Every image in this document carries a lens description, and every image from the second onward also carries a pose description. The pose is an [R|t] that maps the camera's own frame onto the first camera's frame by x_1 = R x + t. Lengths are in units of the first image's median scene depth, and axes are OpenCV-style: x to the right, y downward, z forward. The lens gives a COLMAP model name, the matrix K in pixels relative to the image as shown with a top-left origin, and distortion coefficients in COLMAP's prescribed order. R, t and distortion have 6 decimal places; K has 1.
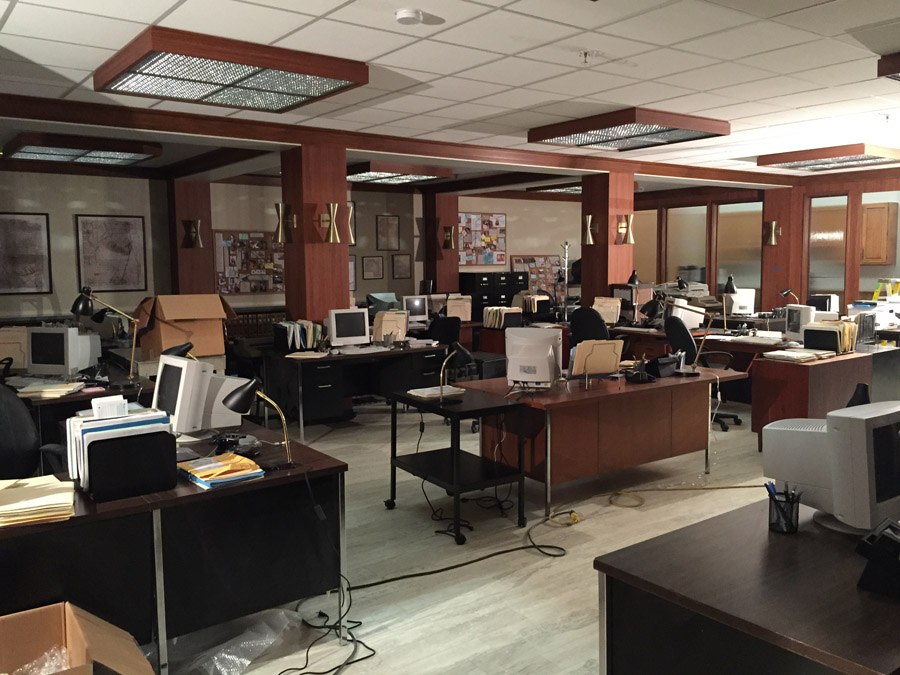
lens RADIAL K [[766.5, 0, 445.1], [0, 766.5, 327.3], [0, 0, 1]] dist [0.087356, -0.122217]
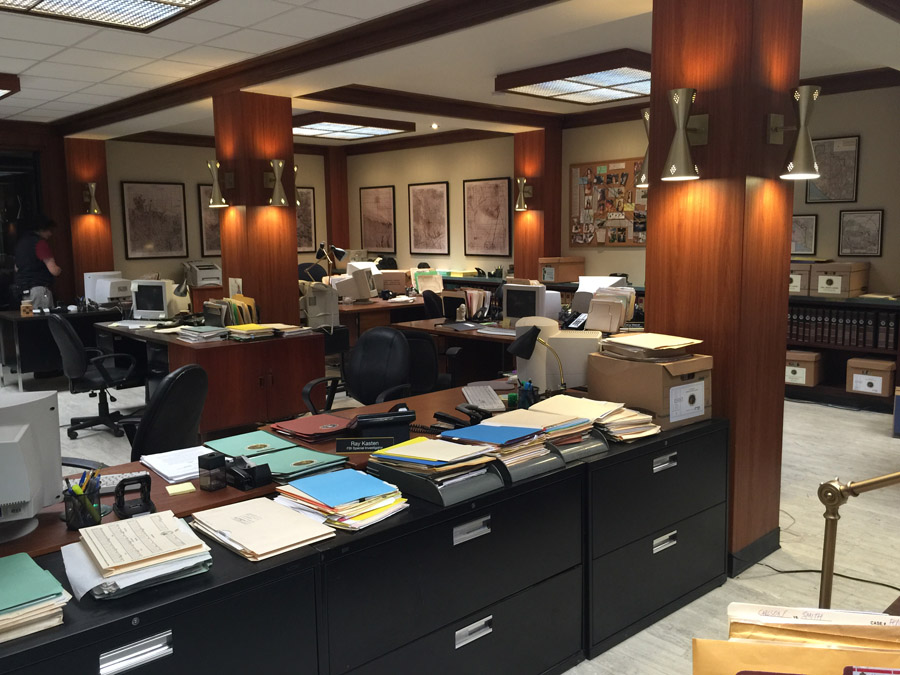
lens RADIAL K [[766.5, 0, 445.1], [0, 766.5, 327.3], [0, 0, 1]] dist [0.087356, -0.122217]
pose [[0.103621, 0.131768, -0.985850, 0.550931], [-0.083737, 0.988822, 0.123363, -0.073280], [0.991086, 0.069770, 0.113497, 0.846467]]
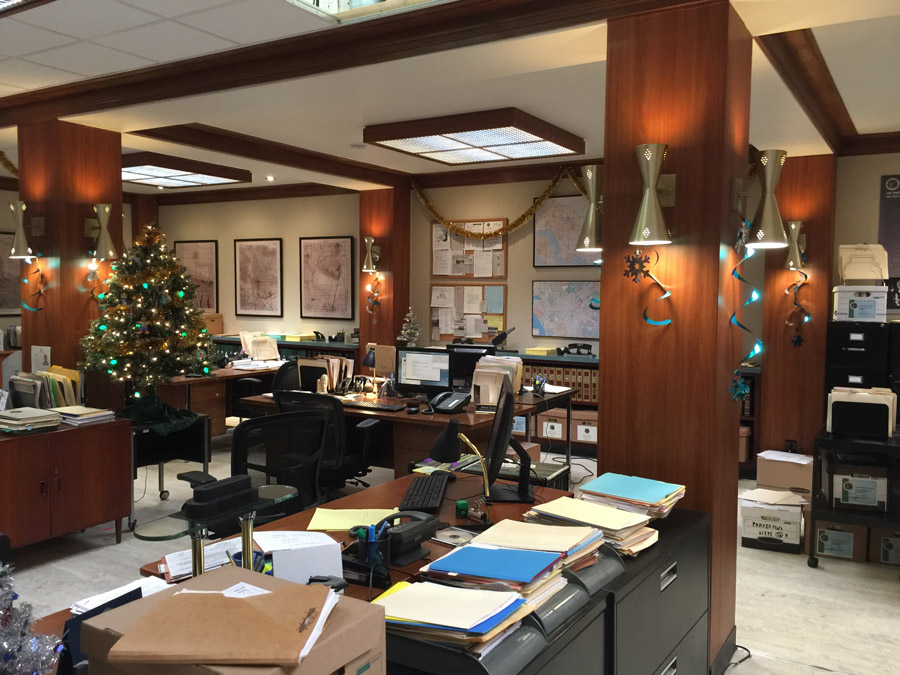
lens RADIAL K [[766.5, 0, 445.1], [0, 766.5, 327.3], [0, 0, 1]] dist [0.087356, -0.122217]
pose [[0.362055, 0.055909, -0.930478, 0.475681], [-0.098299, 0.994924, 0.021533, -0.070404], [0.926959, 0.083669, 0.365713, 0.802419]]
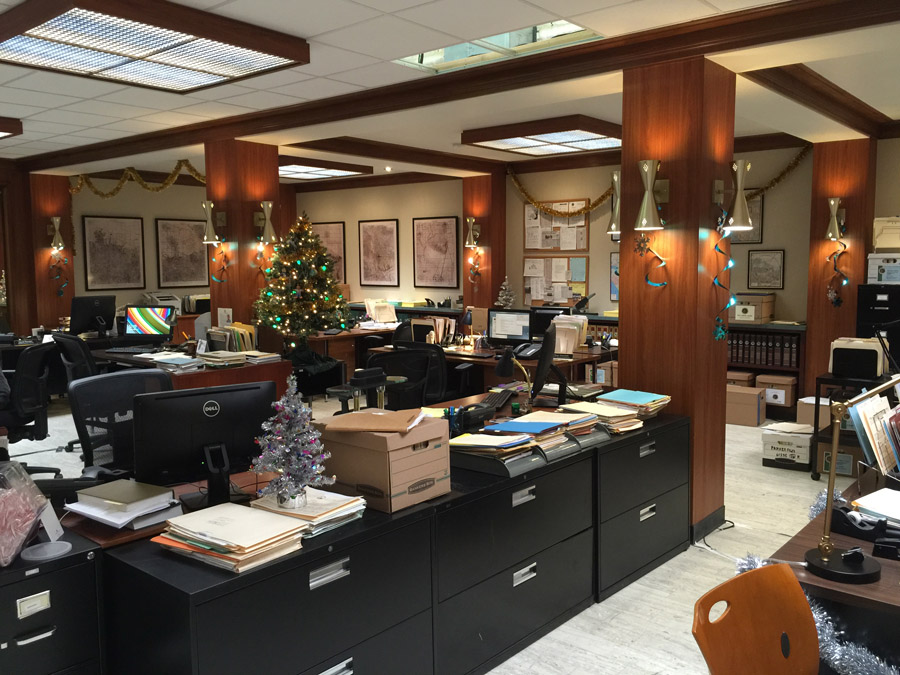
lens RADIAL K [[766.5, 0, 445.1], [0, 766.5, 327.3], [0, 0, 1]] dist [0.087356, -0.122217]
pose [[0.220206, 0.090942, -0.971205, 0.616698], [-0.087832, 0.993449, 0.073111, -0.071286], [0.971491, 0.069204, 0.226751, 0.779646]]
